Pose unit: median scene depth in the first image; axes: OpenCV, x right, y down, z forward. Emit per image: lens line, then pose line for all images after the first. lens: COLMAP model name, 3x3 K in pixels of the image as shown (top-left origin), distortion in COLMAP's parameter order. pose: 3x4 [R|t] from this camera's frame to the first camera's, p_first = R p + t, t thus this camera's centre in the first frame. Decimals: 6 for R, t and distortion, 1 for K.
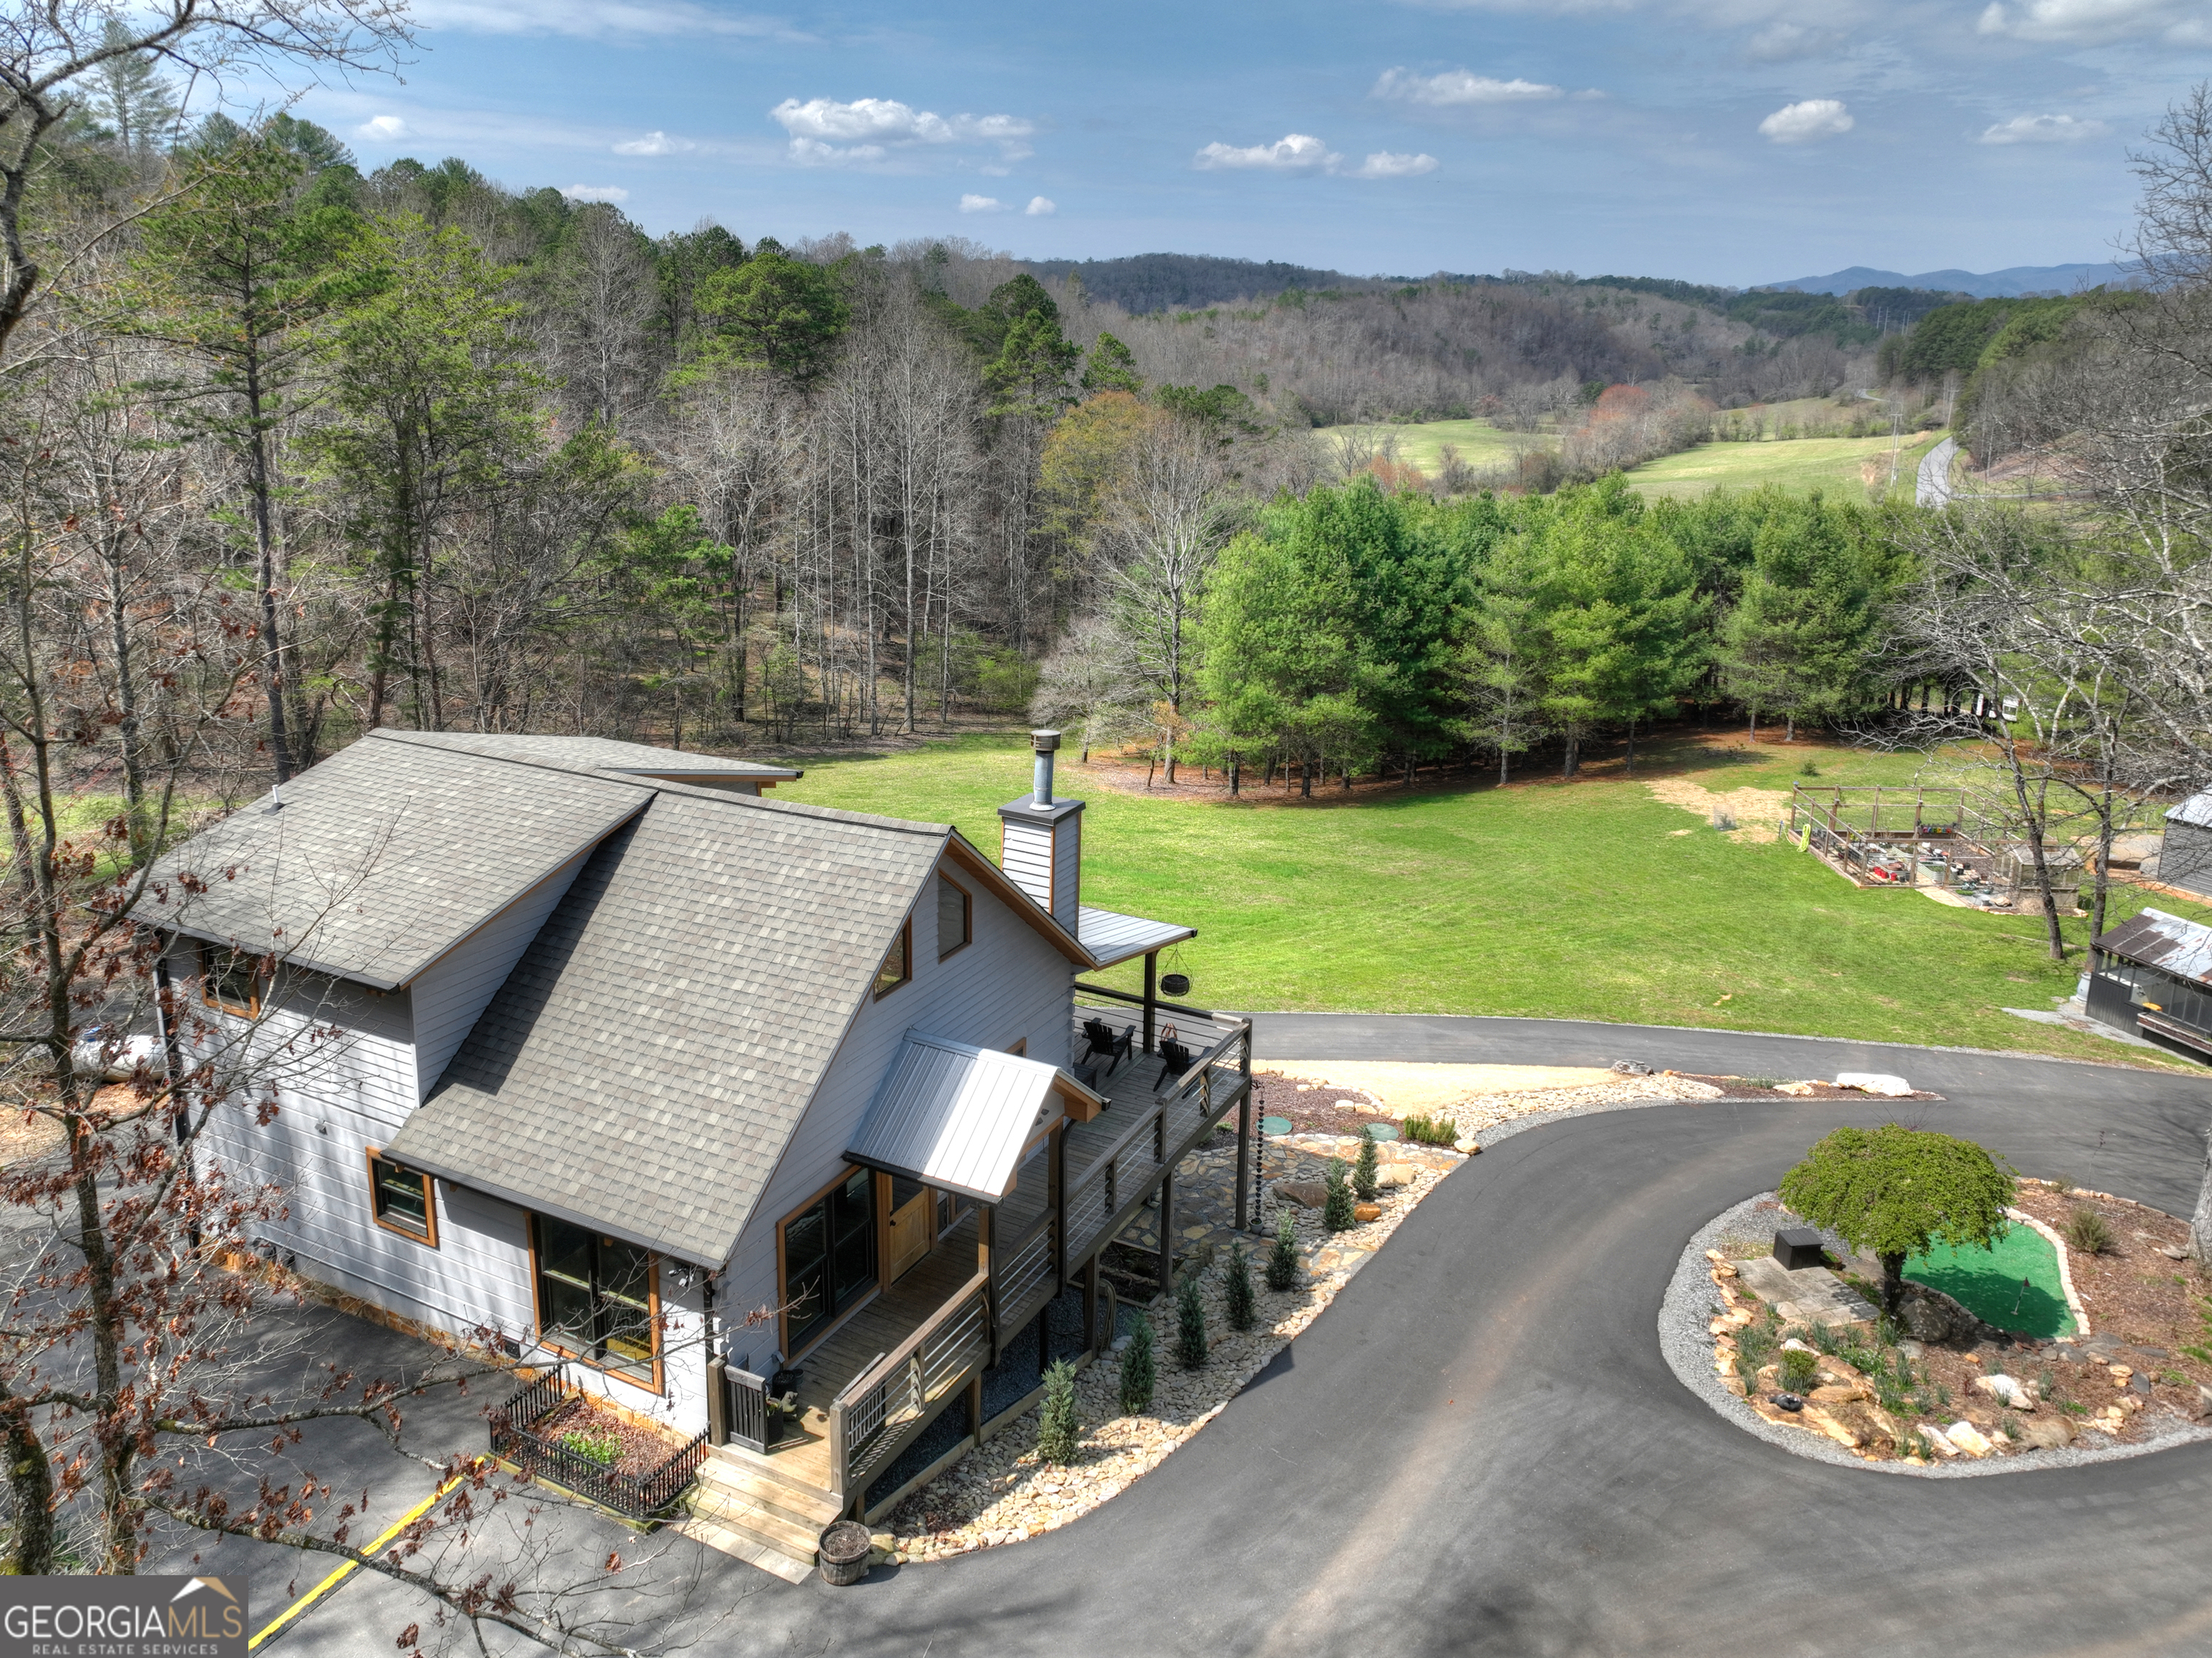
lens RADIAL K [[1541.6, 0, 1163.2], [0, 1541.6, 755.6], [0, 0, 1]] dist [0.004380, 0.019185]
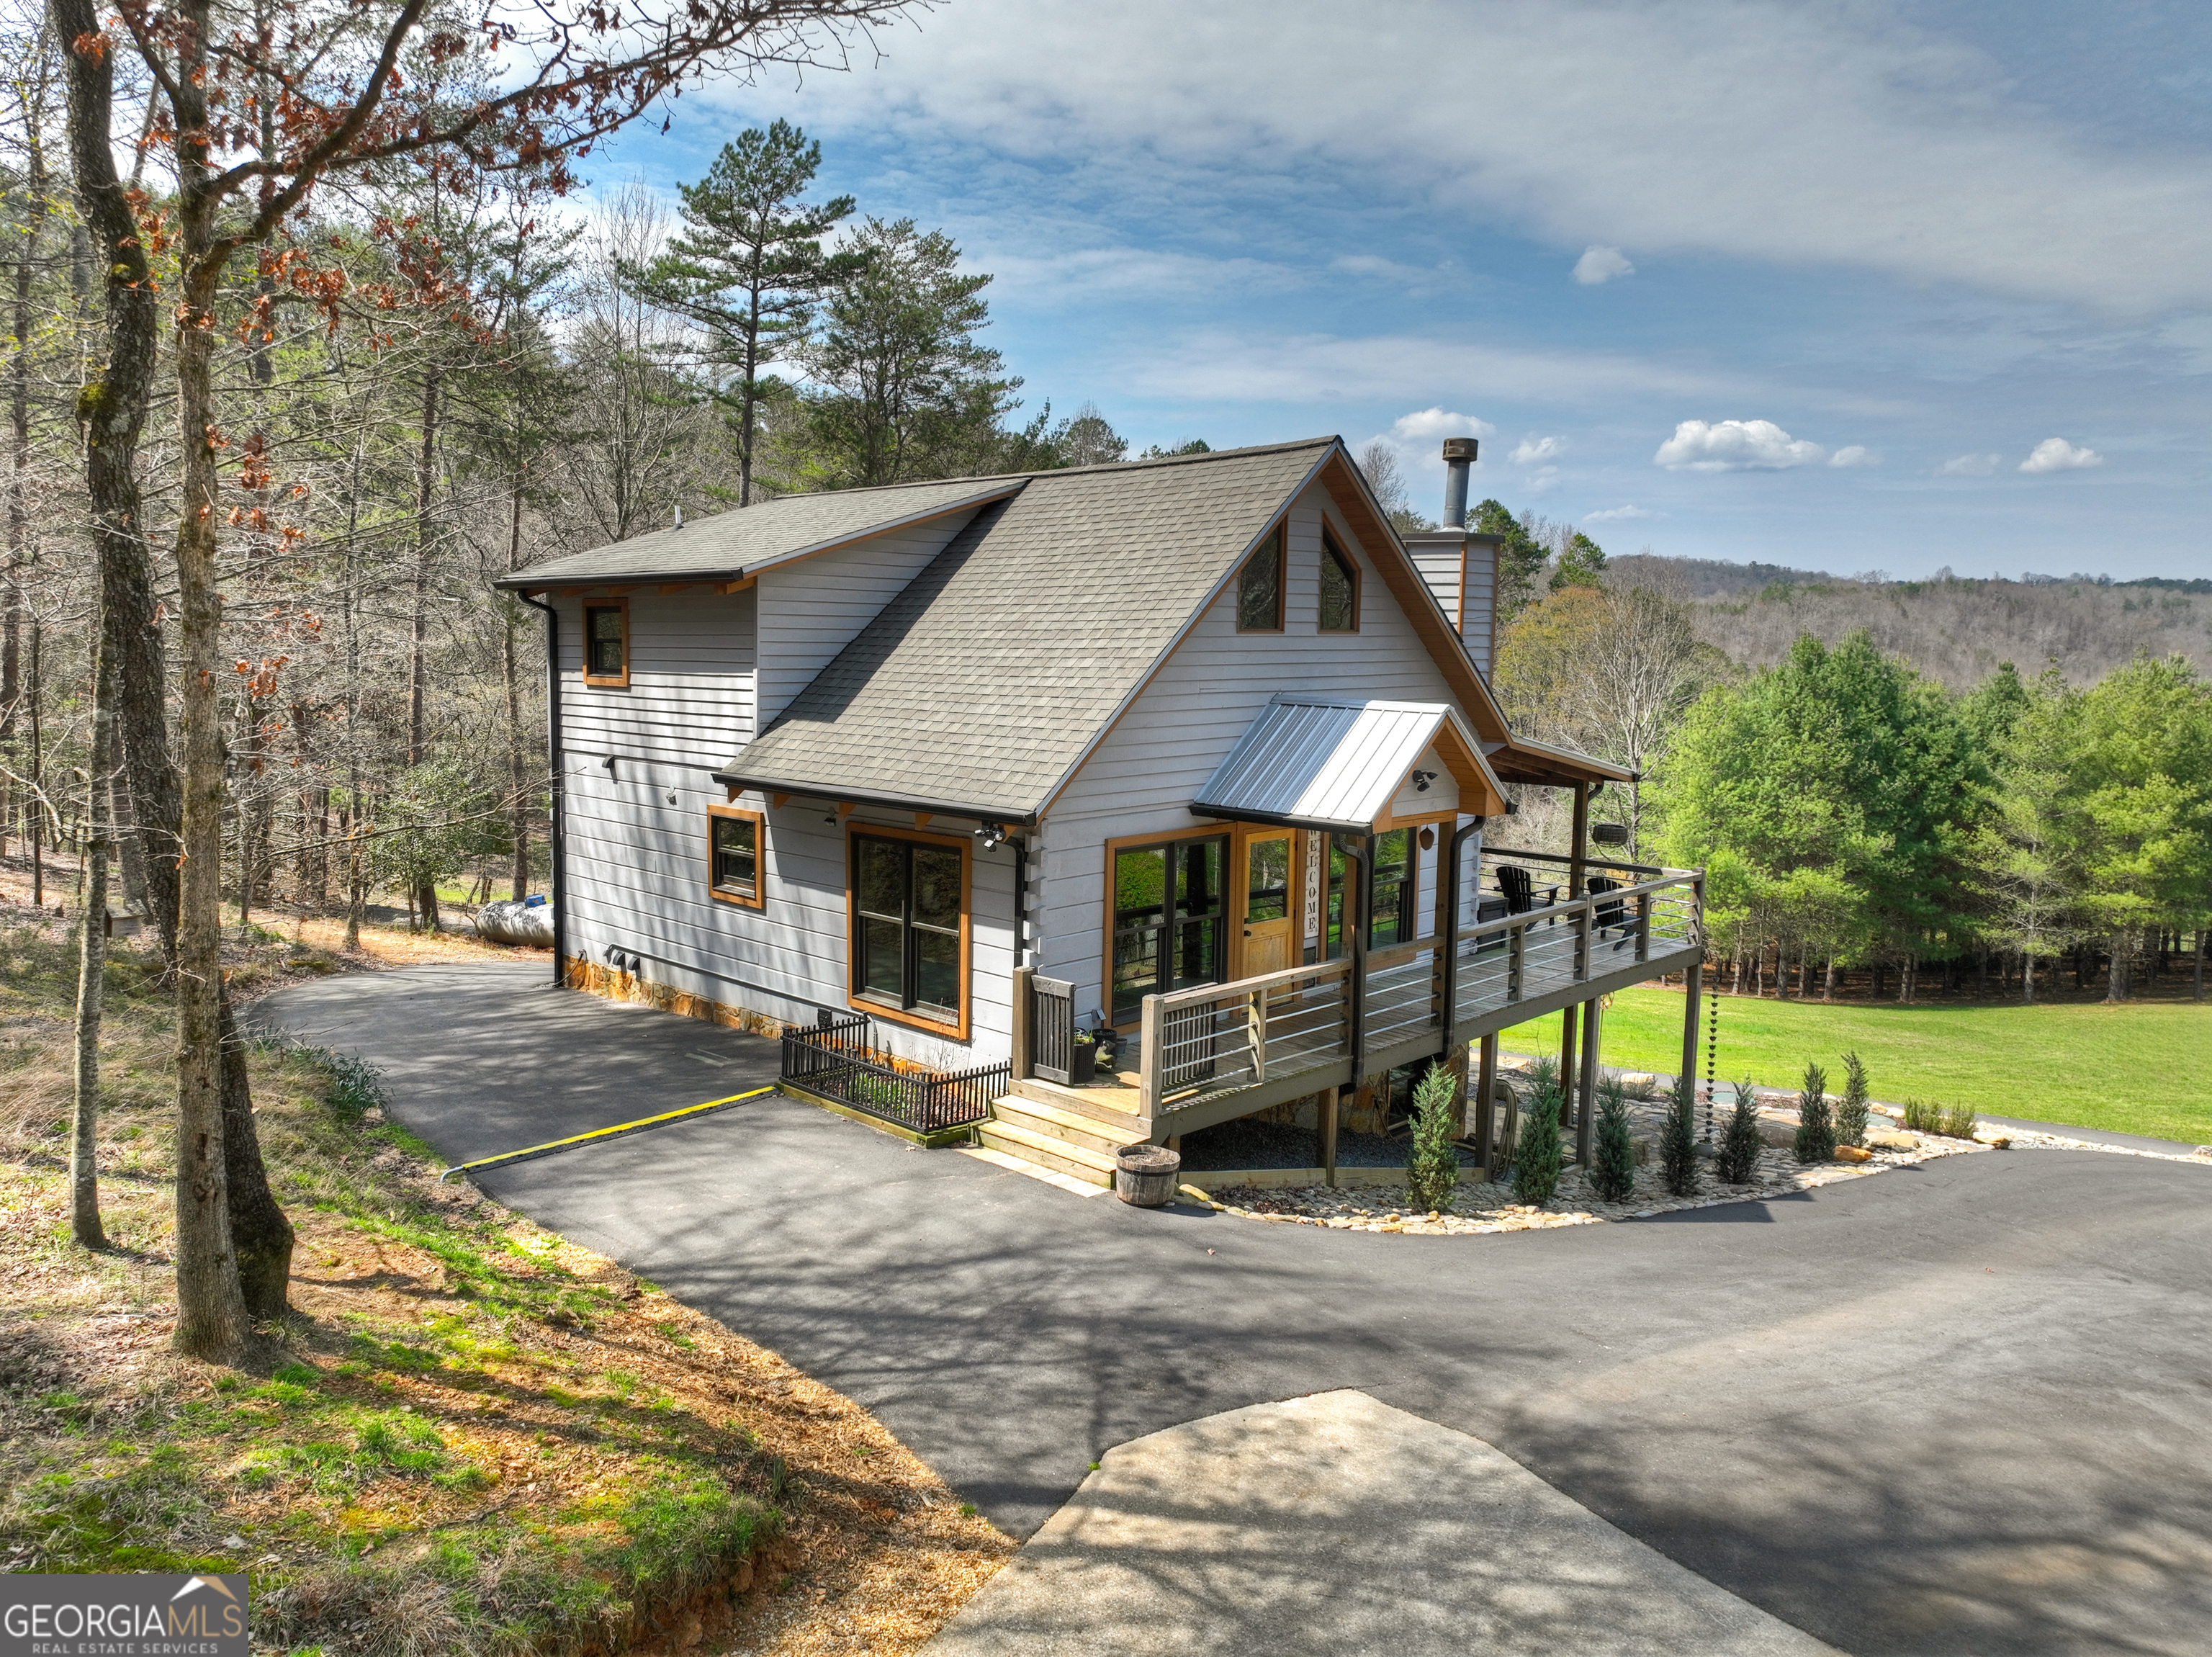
lens RADIAL K [[1541.5, 0, 1184.6], [0, 1541.5, 876.9], [0, 0, 1]] dist [0.004380, 0.019185]
pose [[0.960309, 0.030084, -0.277311, 0.006402], [-0.066860, 0.990011, -0.124130, 0.097653], [0.270807, 0.137744, 0.952728, 0.046729]]
